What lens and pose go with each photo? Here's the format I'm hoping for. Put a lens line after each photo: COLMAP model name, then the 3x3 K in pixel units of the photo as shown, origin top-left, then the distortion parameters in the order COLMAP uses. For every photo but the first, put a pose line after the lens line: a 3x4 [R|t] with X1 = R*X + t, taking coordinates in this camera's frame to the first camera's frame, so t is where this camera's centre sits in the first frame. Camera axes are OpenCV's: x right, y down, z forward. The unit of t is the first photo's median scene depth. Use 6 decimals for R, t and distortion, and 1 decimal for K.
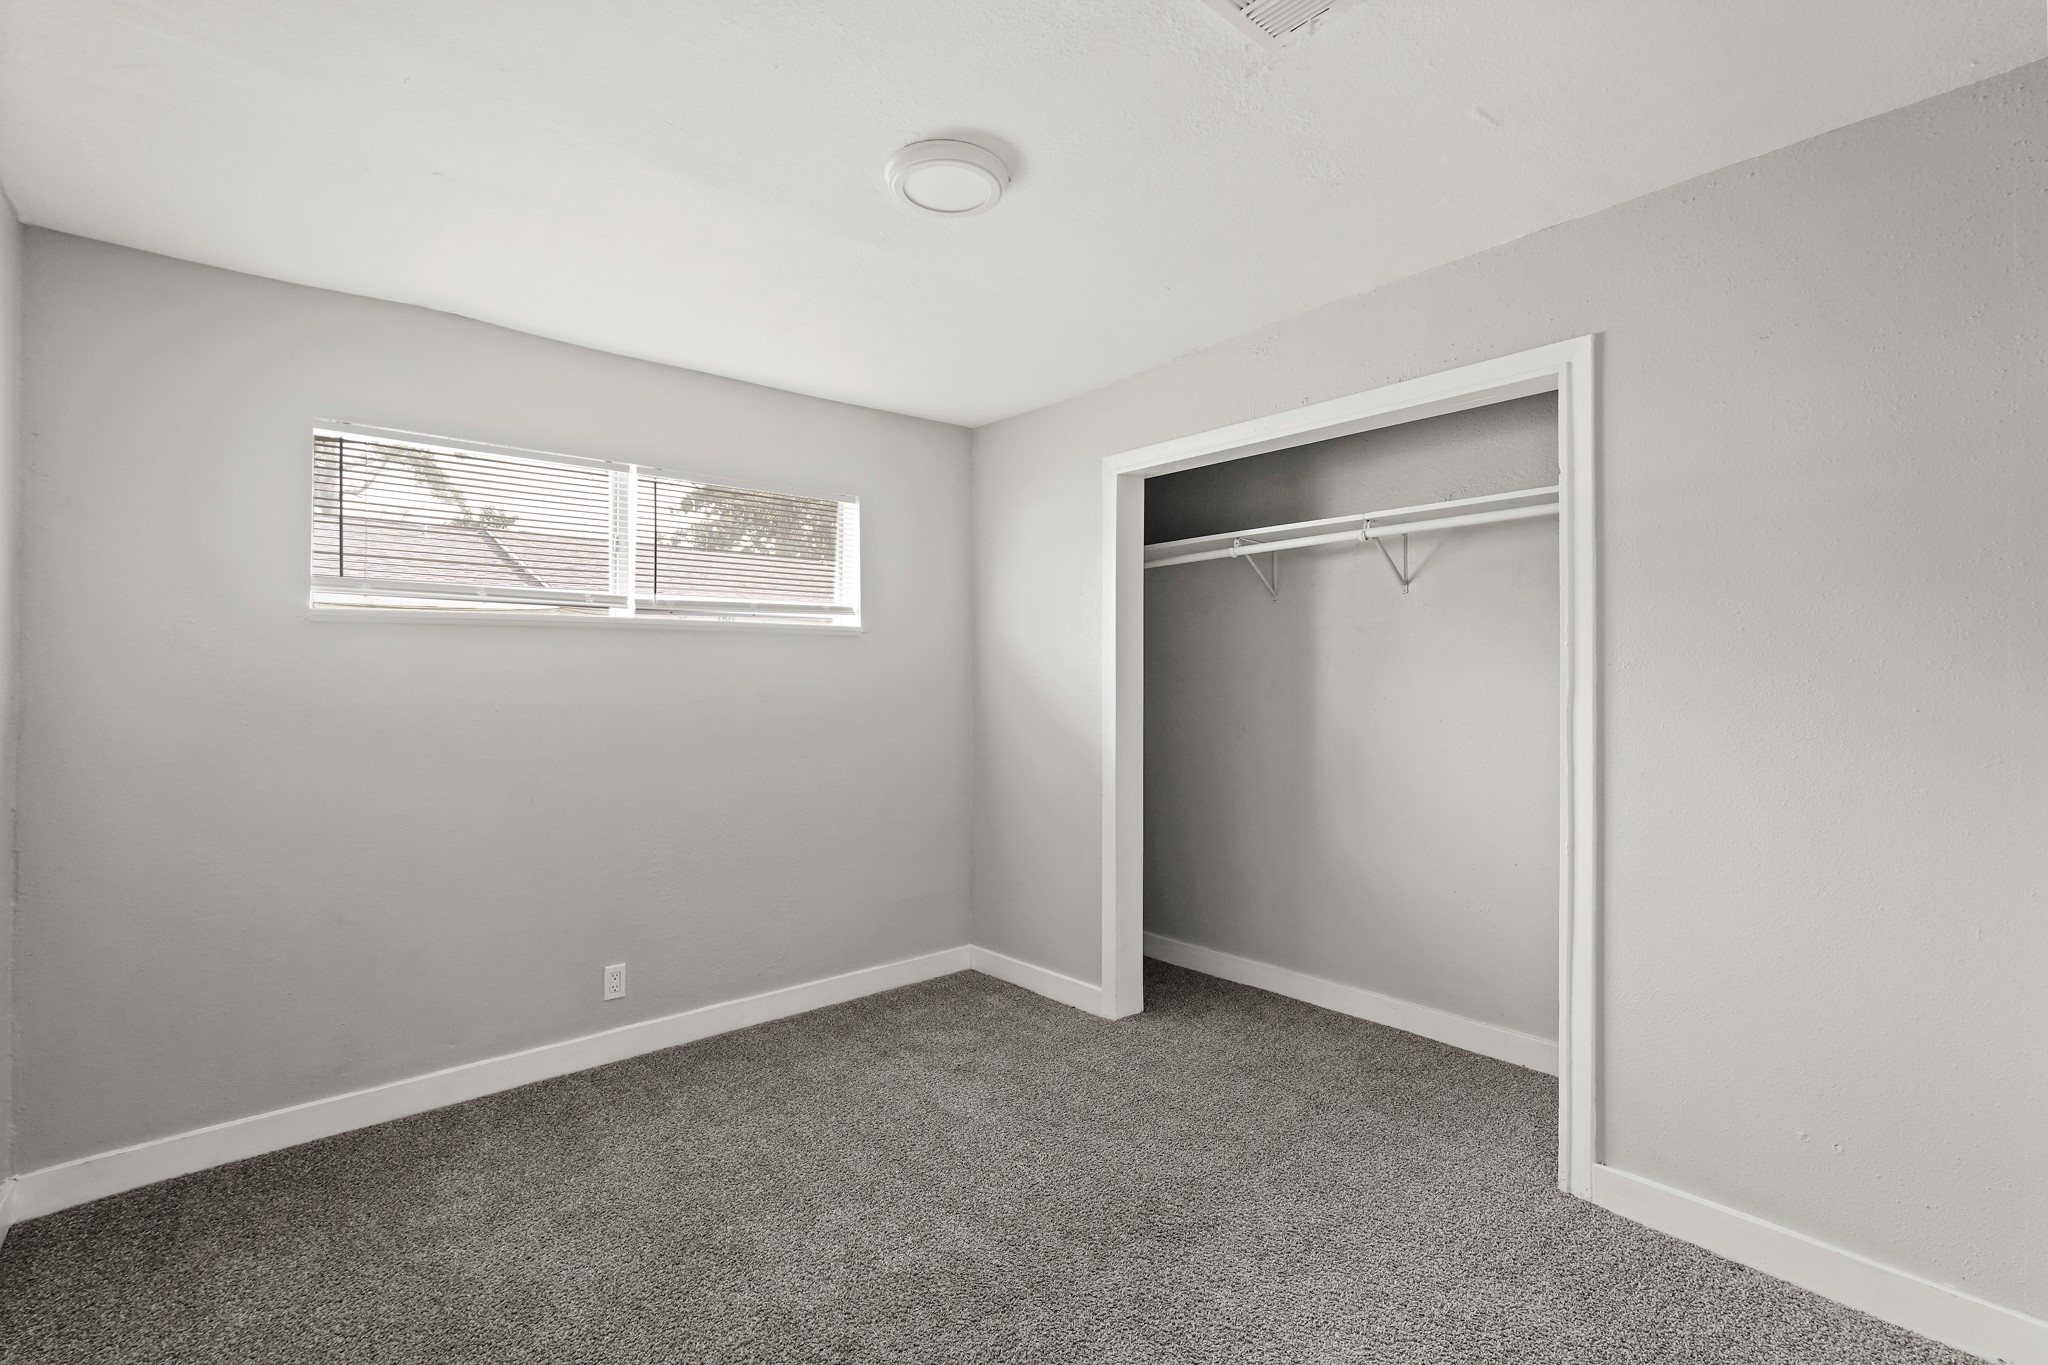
lens RADIAL K [[899.6, 0, 1024.0], [0, 899.6, 682.5], [0, 0, 1]] dist [-0.001194, -0.000103]
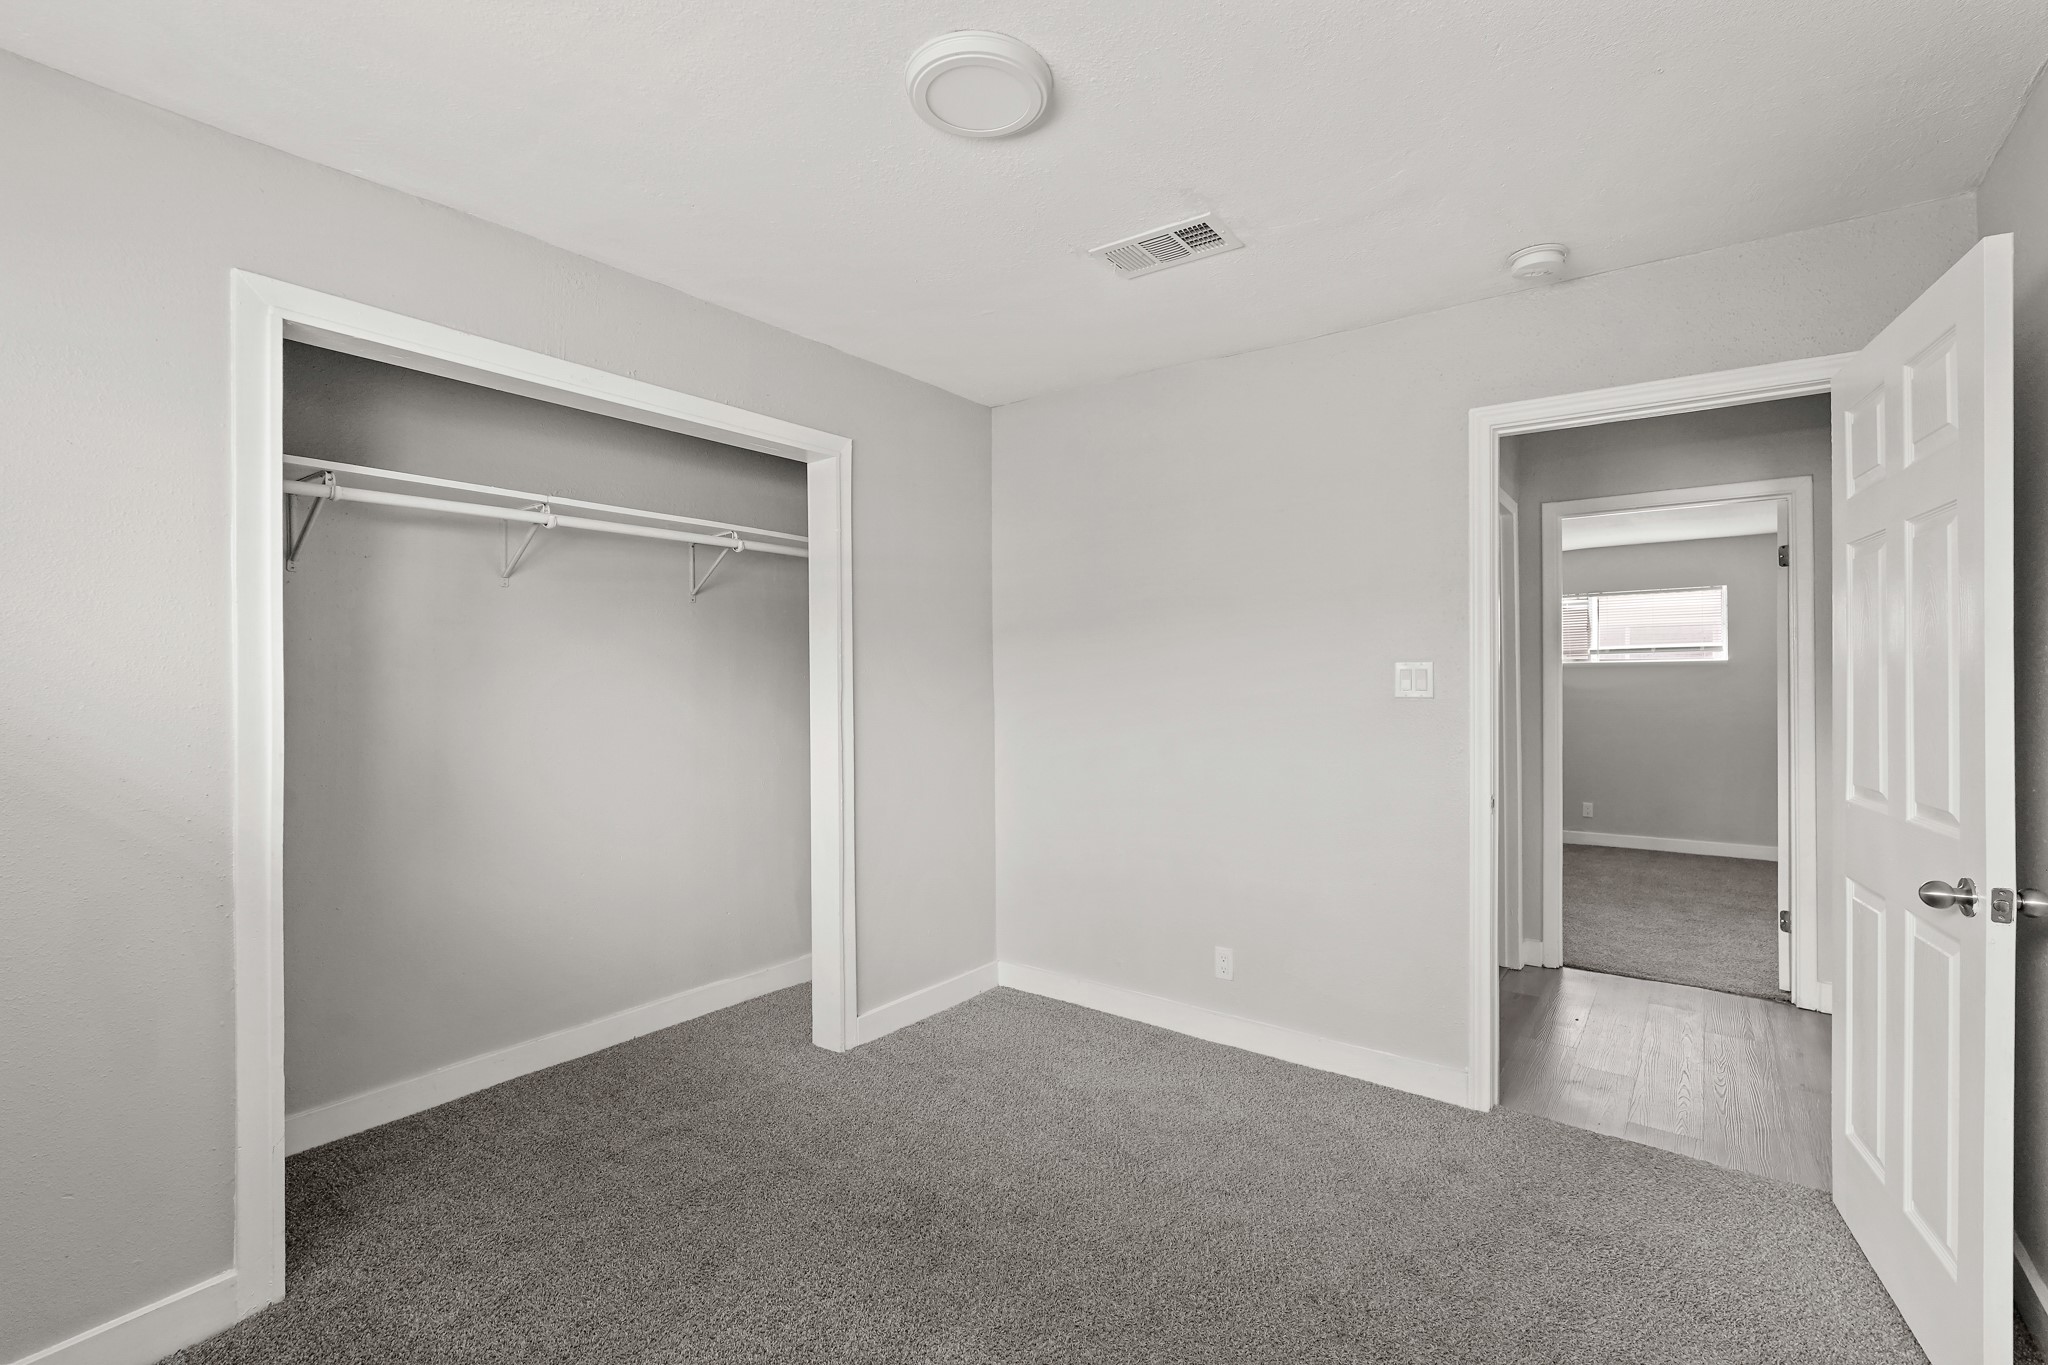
lens RADIAL K [[942.3, 0, 1024.0], [0, 942.3, 682.5], [0, 0, 1]] dist [0.001027, 0.000064]
pose [[-0.231721, -0.000315, 0.972782, -0.606200], [0.003678, 0.999993, 0.001200, -0.003492], [-0.972775, 0.003856, -0.231718, 0.731319]]
